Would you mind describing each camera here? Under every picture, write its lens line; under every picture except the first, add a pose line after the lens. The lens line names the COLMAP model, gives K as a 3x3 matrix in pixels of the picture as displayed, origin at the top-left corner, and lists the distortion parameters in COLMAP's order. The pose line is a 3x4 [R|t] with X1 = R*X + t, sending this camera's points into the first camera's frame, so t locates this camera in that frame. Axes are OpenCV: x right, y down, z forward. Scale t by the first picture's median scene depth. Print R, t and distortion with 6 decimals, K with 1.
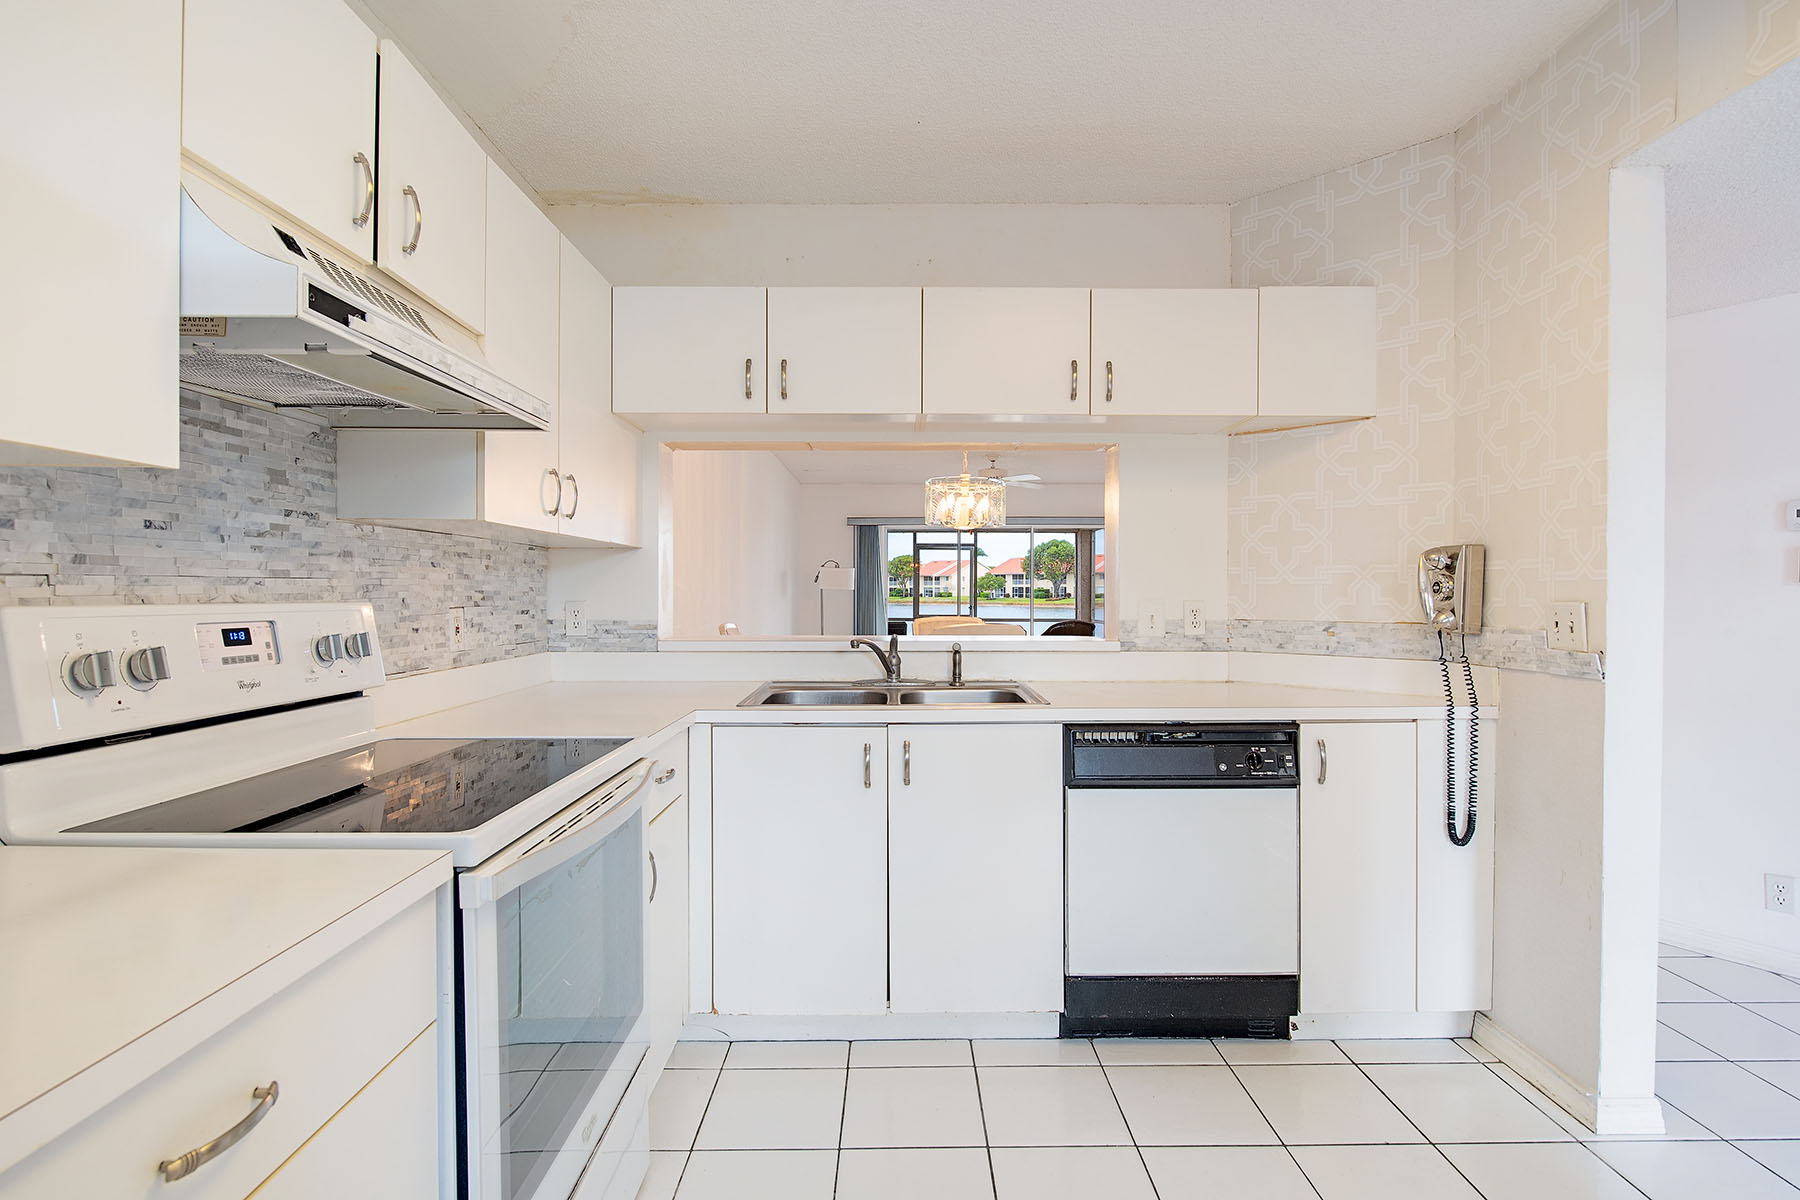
lens RADIAL K [[869.7, 0, 899.7], [0, 869.7, 600.4], [0, 0, 1]] dist [-0.001071, -0.000049]
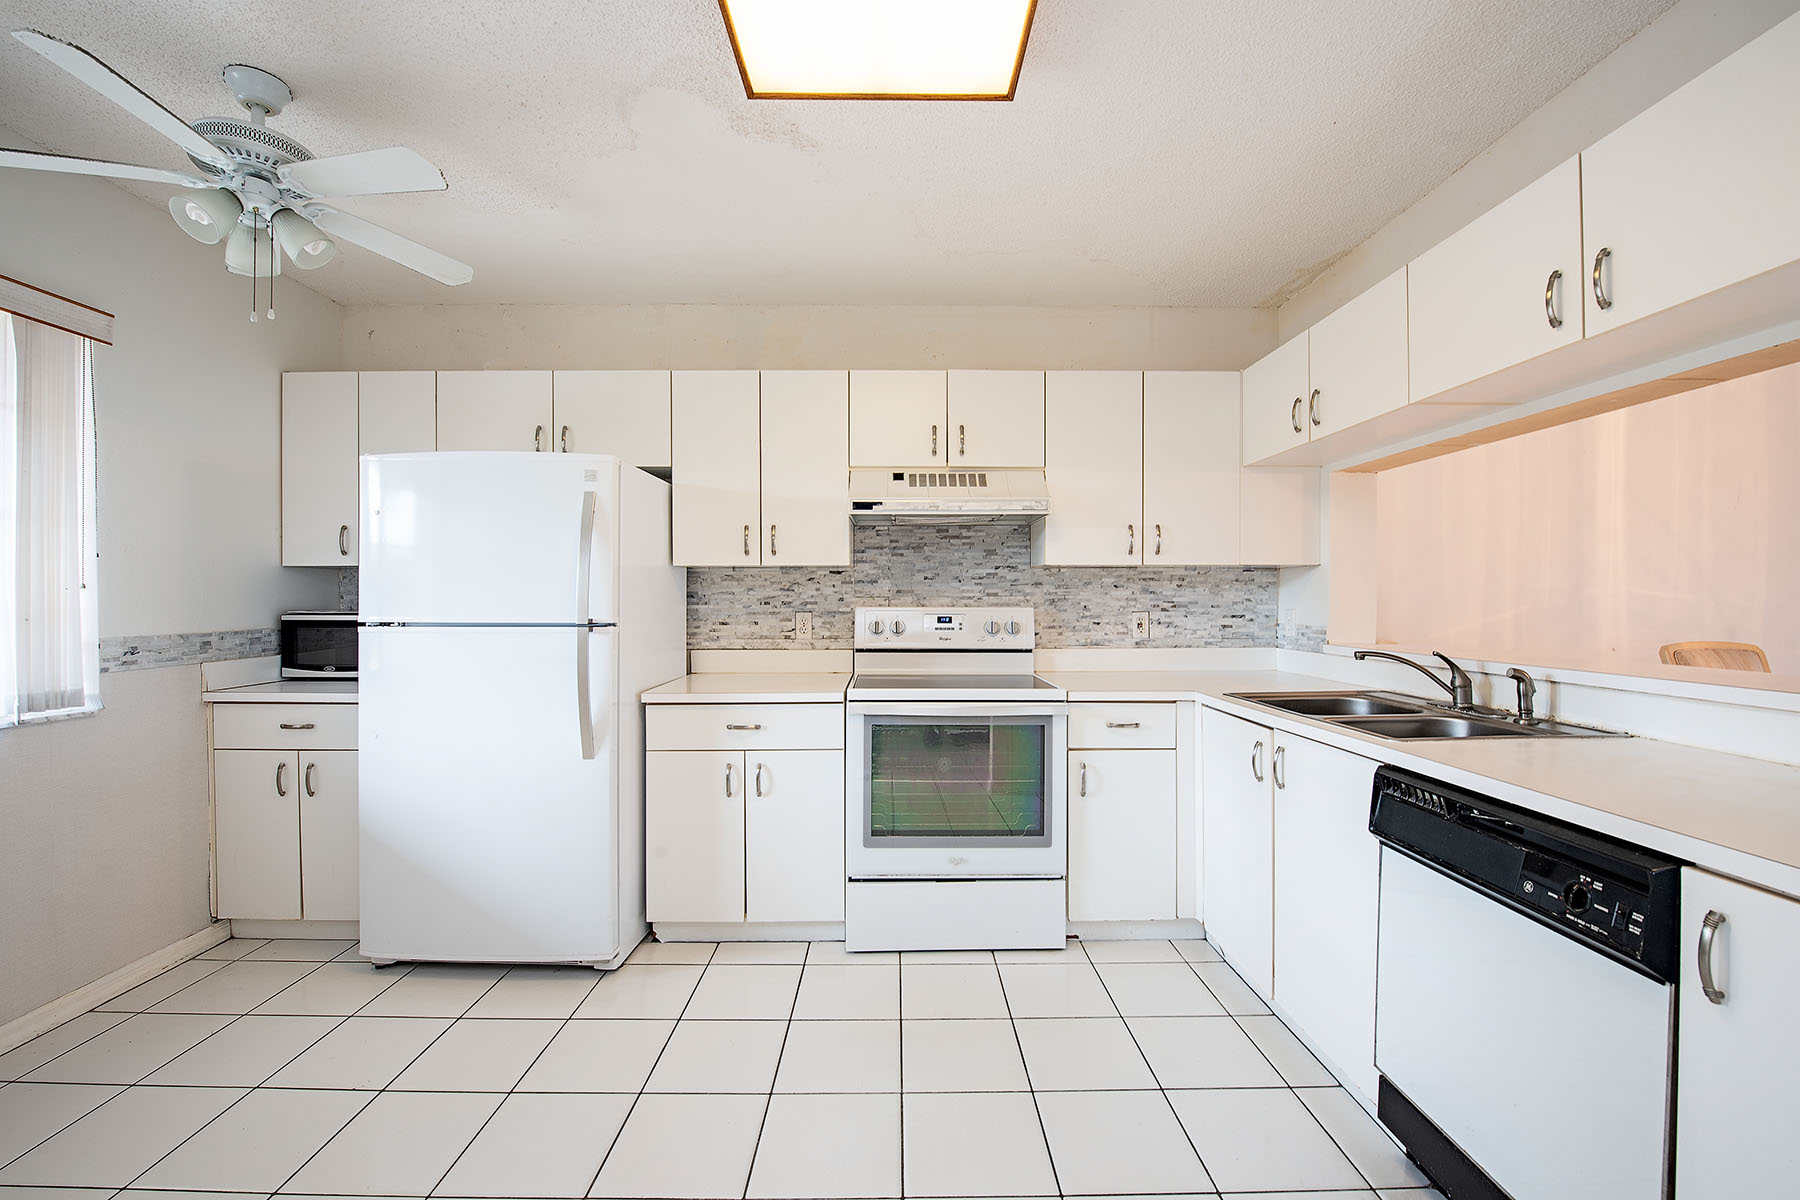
lens RADIAL K [[735.5, 0, 897.5], [0, 735.5, 600.9], [0, 0, 1]] dist [-0.002792, -0.000188]
pose [[0.006392, 0.002967, -0.999975, 1.182307], [-0.008721, 0.999958, 0.002912, -0.016151], [0.999942, 0.008702, 0.006418, 0.707175]]
